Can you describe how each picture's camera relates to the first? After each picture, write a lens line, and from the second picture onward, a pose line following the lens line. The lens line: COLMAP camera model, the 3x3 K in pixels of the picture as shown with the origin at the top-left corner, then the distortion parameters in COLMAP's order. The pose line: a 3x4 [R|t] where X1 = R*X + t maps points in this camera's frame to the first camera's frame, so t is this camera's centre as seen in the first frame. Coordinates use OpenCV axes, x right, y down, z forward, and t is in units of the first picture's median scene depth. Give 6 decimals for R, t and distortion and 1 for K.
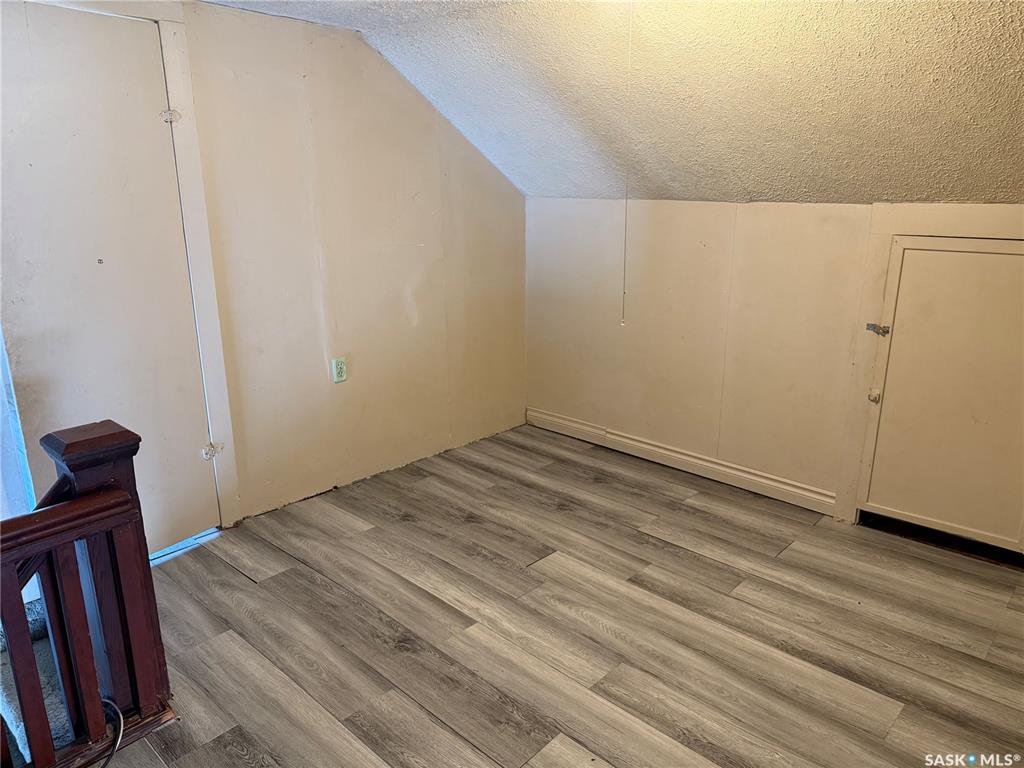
lens RADIAL K [[712.8, 0, 517.9], [0, 712.8, 369.4], [0, 0, 1]] dist [0.124136, -0.183398]
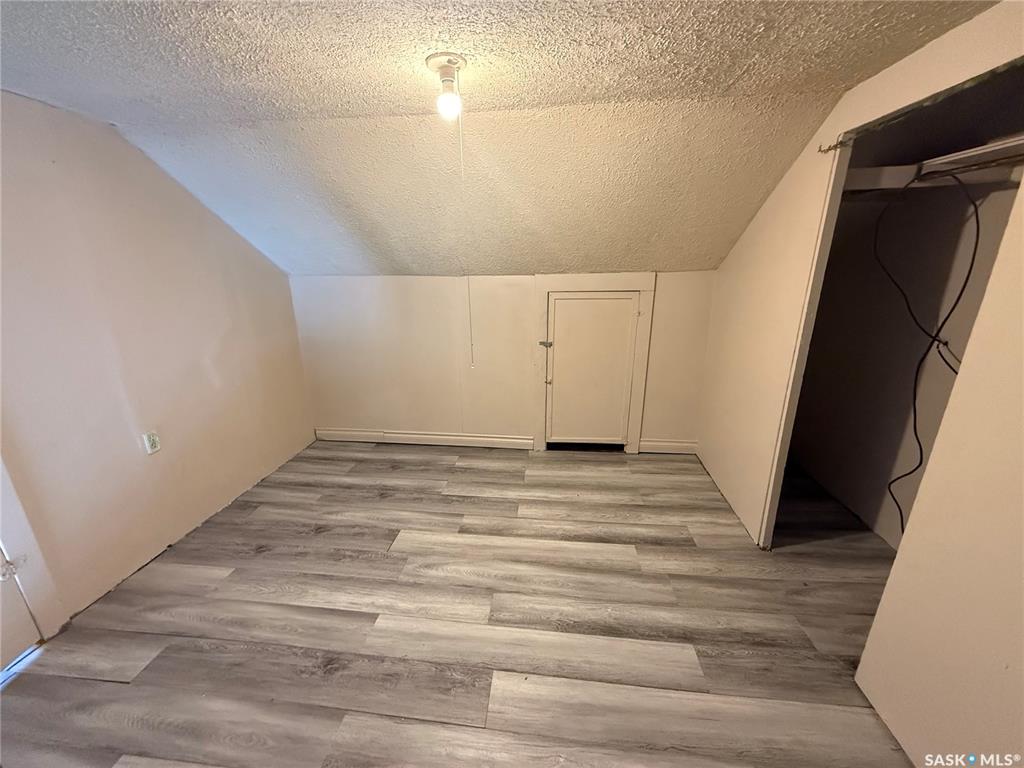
lens RADIAL K [[406.6, 0, 513.1], [0, 406.6, 378.3], [0, 0, 1]] dist [0.002124, 0.000512]
pose [[0.808347, -0.173927, 0.562427, -0.161347], [0.161004, 0.984252, 0.072971, -0.059699], [-0.566261, 0.031567, 0.823621, 0.216781]]
